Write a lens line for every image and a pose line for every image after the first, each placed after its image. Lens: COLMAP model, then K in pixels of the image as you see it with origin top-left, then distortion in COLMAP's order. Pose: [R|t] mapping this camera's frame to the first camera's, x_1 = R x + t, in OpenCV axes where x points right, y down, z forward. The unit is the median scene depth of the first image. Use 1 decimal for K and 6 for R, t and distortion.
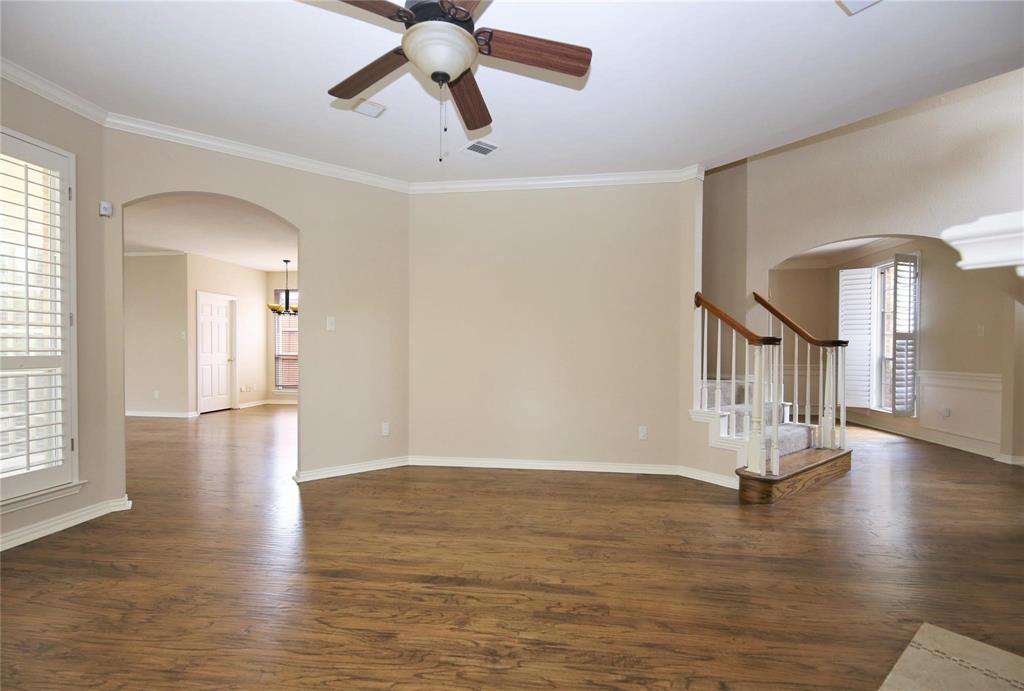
lens RADIAL K [[446.5, 0, 512.9], [0, 446.5, 355.3], [0, 0, 1]] dist [0.012606, -0.000058]
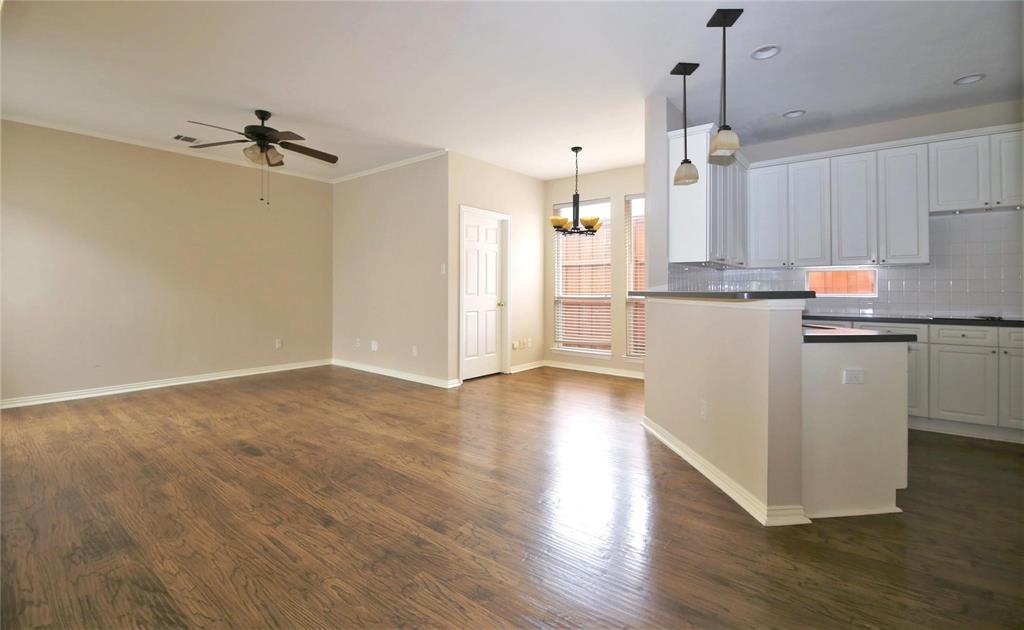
lens RADIAL K [[448.5, 0, 508.2], [0, 448.5, 284.5], [0, 0, 1]] dist [-0.025279, -0.001159]
pose [[0.847776, -0.003840, -0.530341, -0.252890], [-0.009465, 0.999705, -0.022369, -0.005345], [0.530271, 0.023984, 0.847489, 0.421731]]
